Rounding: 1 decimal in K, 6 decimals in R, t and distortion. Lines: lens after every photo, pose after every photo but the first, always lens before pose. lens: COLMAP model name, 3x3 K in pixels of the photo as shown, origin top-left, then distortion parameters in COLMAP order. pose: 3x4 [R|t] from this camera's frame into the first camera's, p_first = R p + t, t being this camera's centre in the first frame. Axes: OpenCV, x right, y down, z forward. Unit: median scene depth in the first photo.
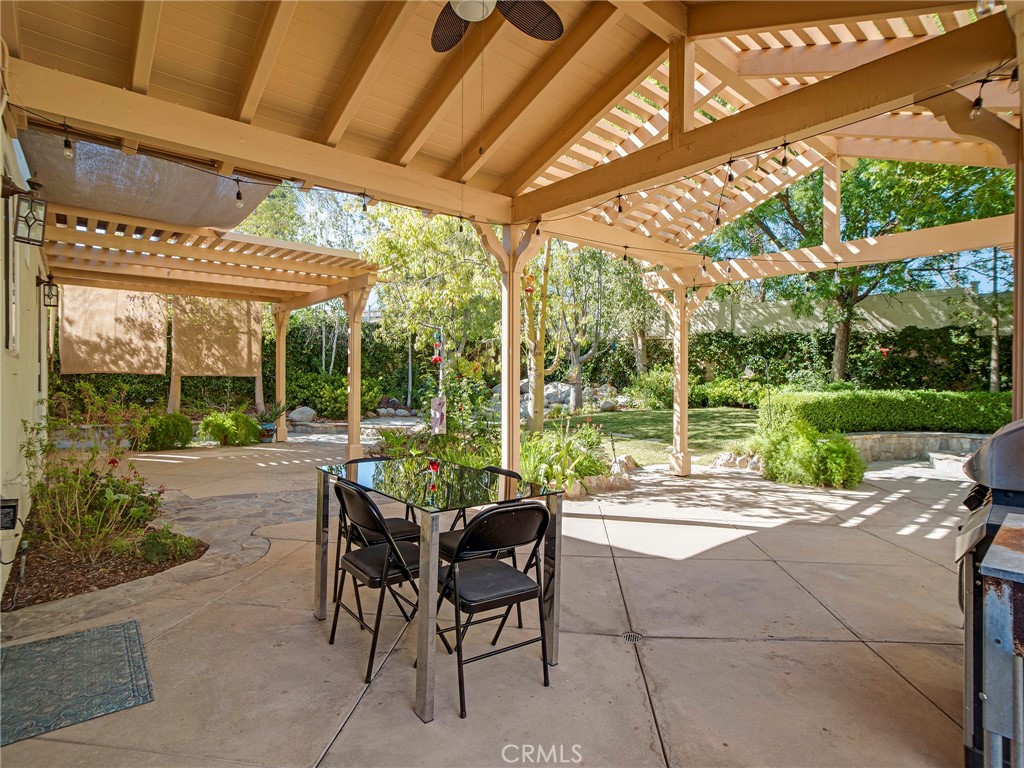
lens RADIAL K [[540.2, 0, 510.4], [0, 540.2, 387.2], [0, 0, 1]] dist [-0.016022, 0.000025]
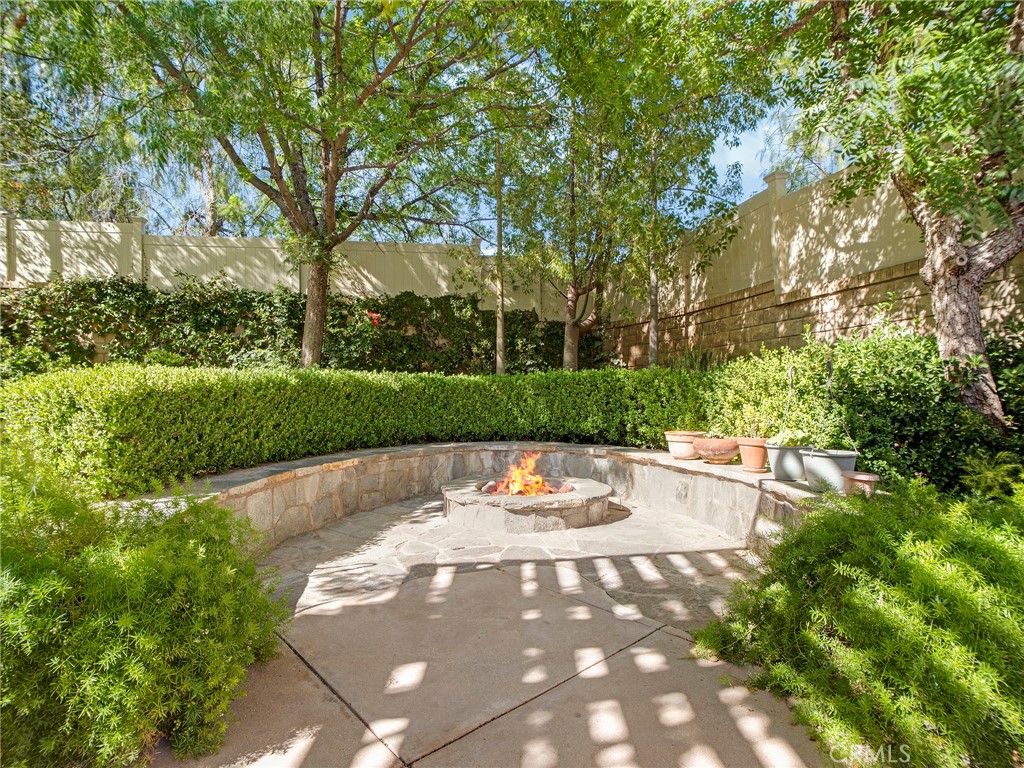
lens RADIAL K [[540.2, 0, 510.4], [0, 540.2, 387.2], [0, 0, 1]] dist [-0.016022, 0.000025]
pose [[0.673475, 0.001387, 0.739209, 0.312295], [0.014756, 0.999774, -0.015319, 0.025181], [-0.739063, 0.021225, 0.673302, 0.421285]]
